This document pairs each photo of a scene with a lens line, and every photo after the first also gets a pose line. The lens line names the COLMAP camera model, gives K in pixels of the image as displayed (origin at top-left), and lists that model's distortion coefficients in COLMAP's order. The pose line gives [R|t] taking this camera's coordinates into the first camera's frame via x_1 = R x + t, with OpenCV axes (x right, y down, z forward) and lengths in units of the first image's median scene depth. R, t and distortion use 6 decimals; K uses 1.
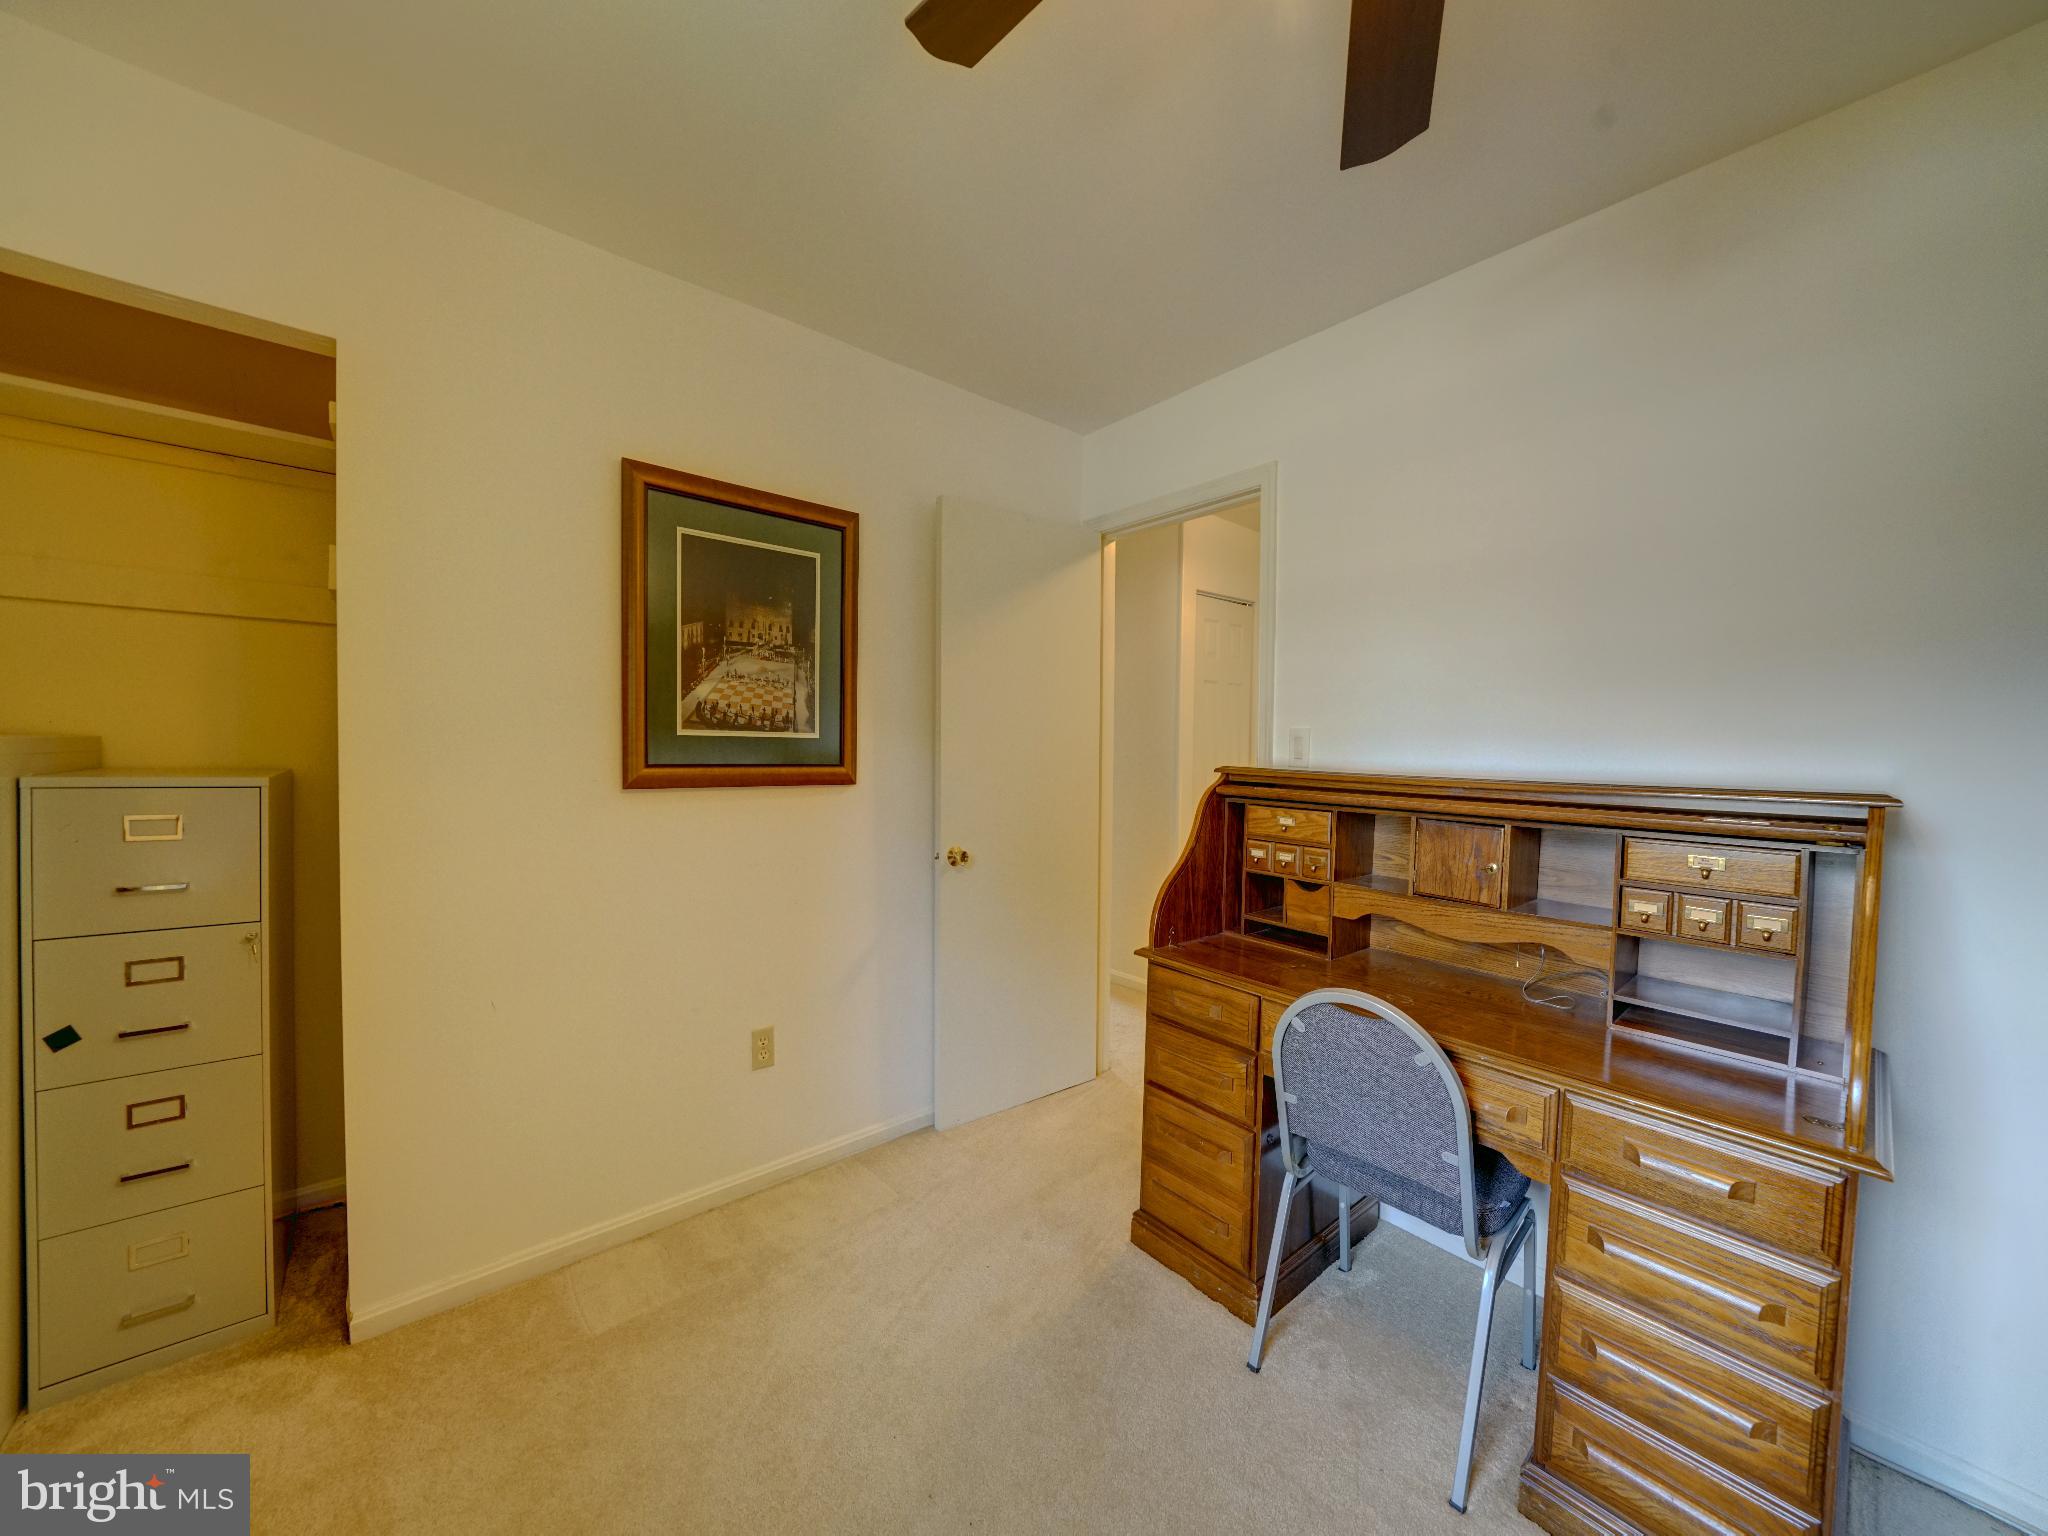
lens RADIAL K [[755.2, 0, 1024.0], [0, 755.2, 768.0], [0, 0, 1]] dist [-0.000095, 0.000006]
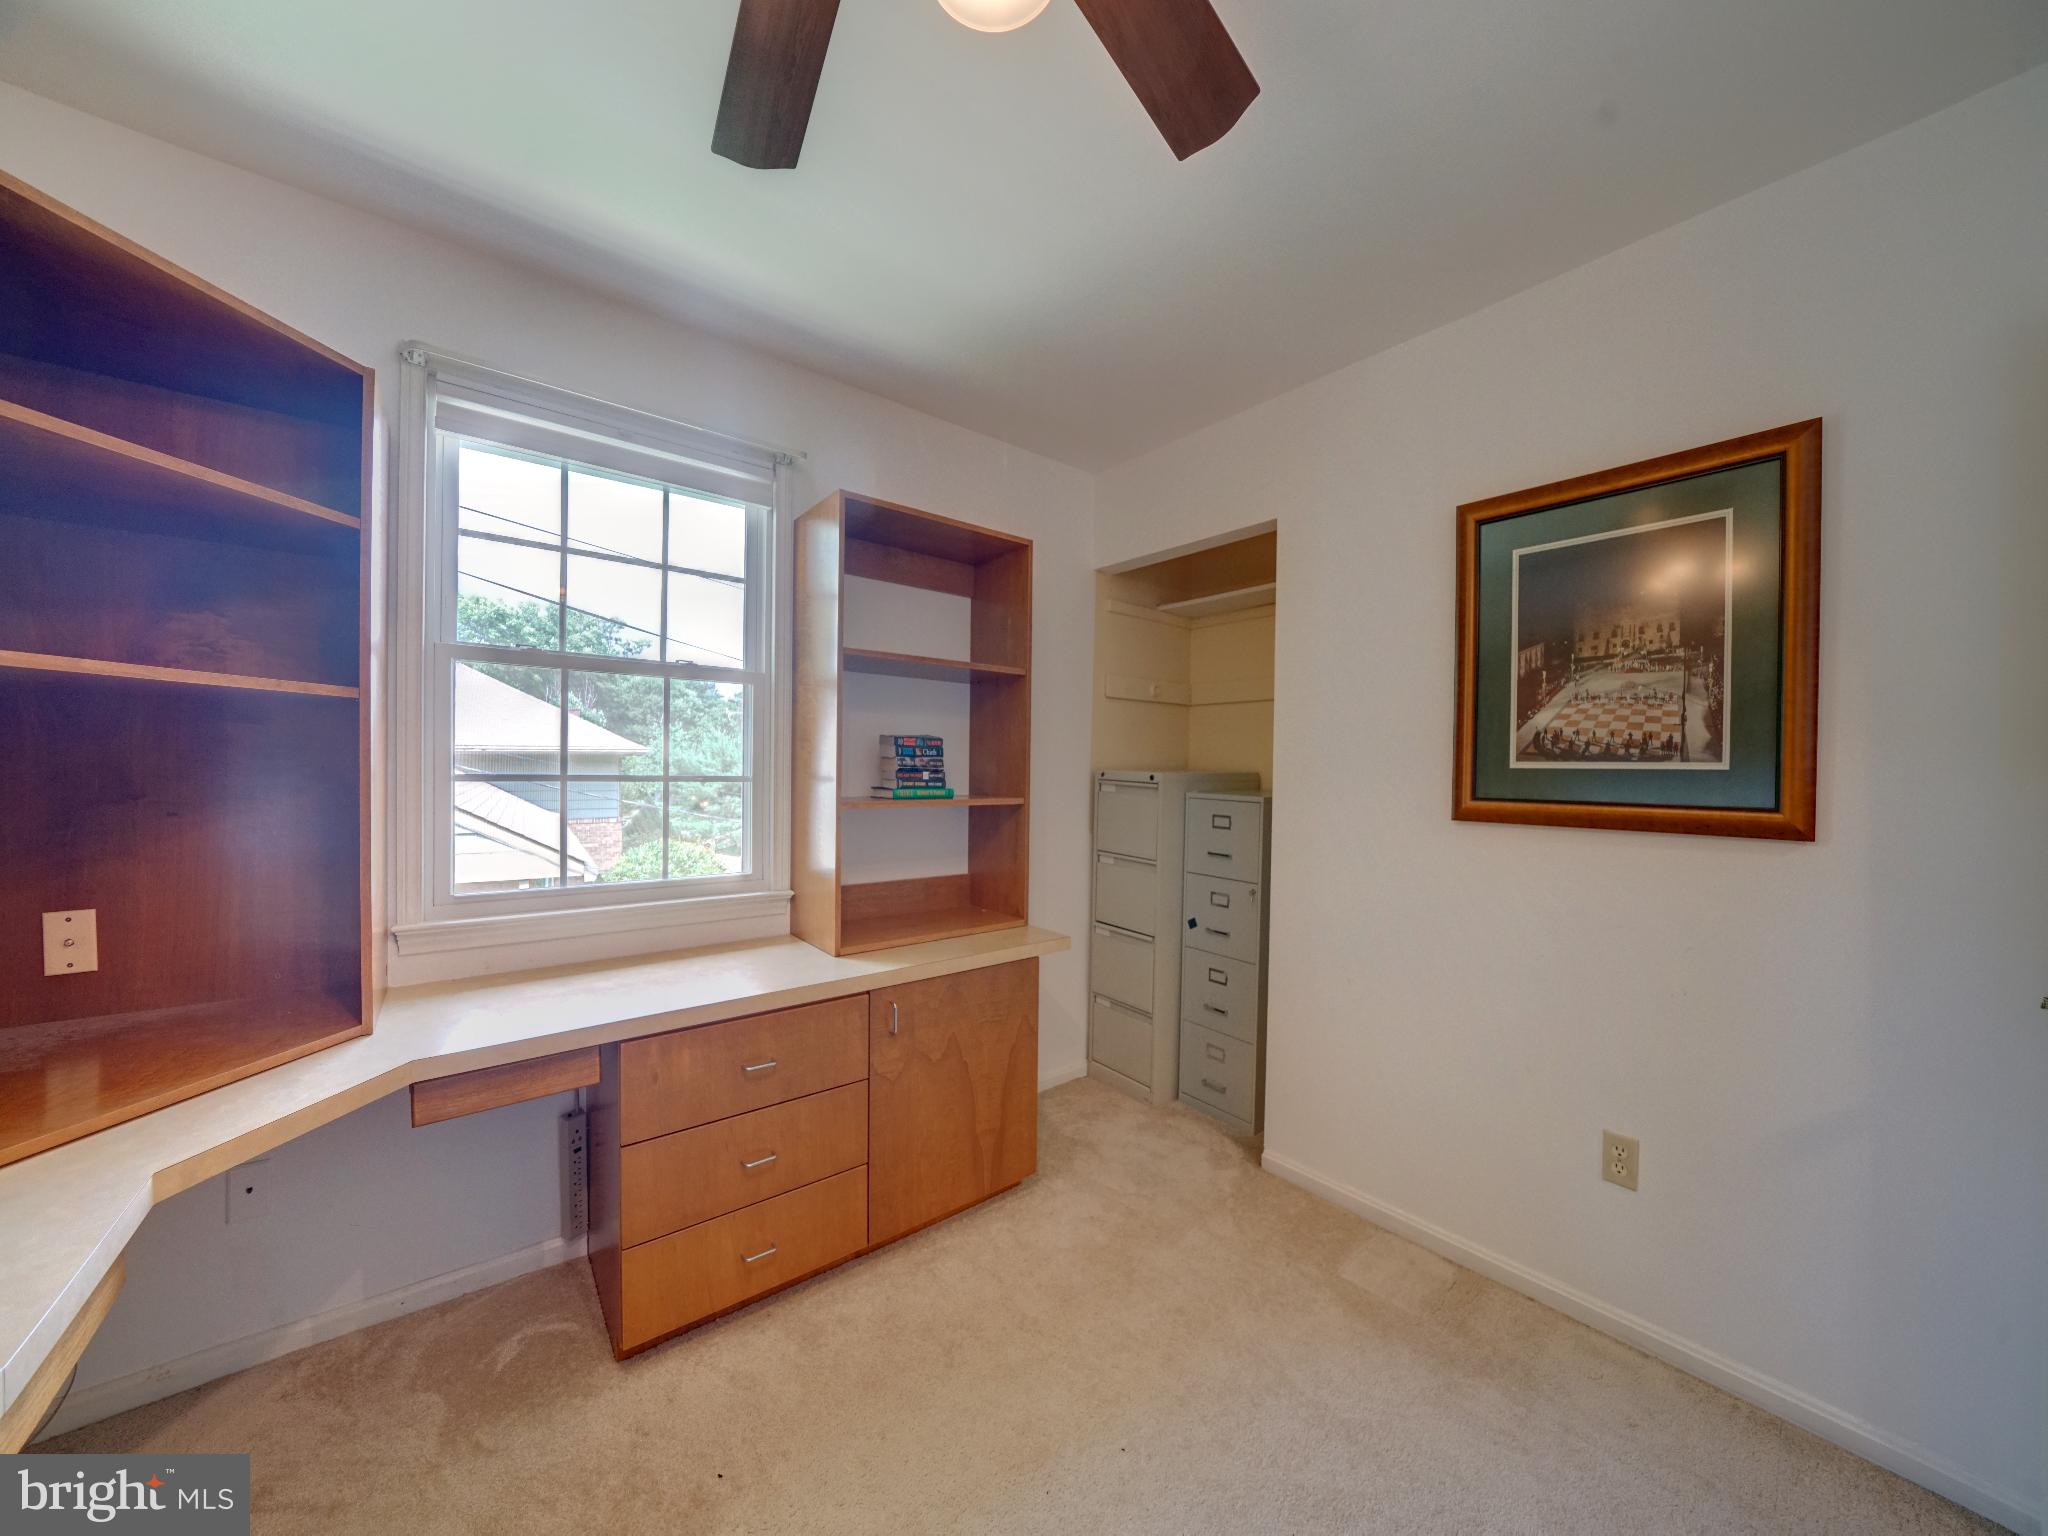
lens RADIAL K [[734.1, 0, 1024.0], [0, 734.1, 768.0], [0, 0, 1]] dist [-0.000681, -0.000004]
pose [[-0.022582, -0.008819, -0.999706, 0.454812], [-0.033500, 0.999406, -0.008060, -0.014560], [0.999184, 0.033308, -0.022864, 0.386376]]
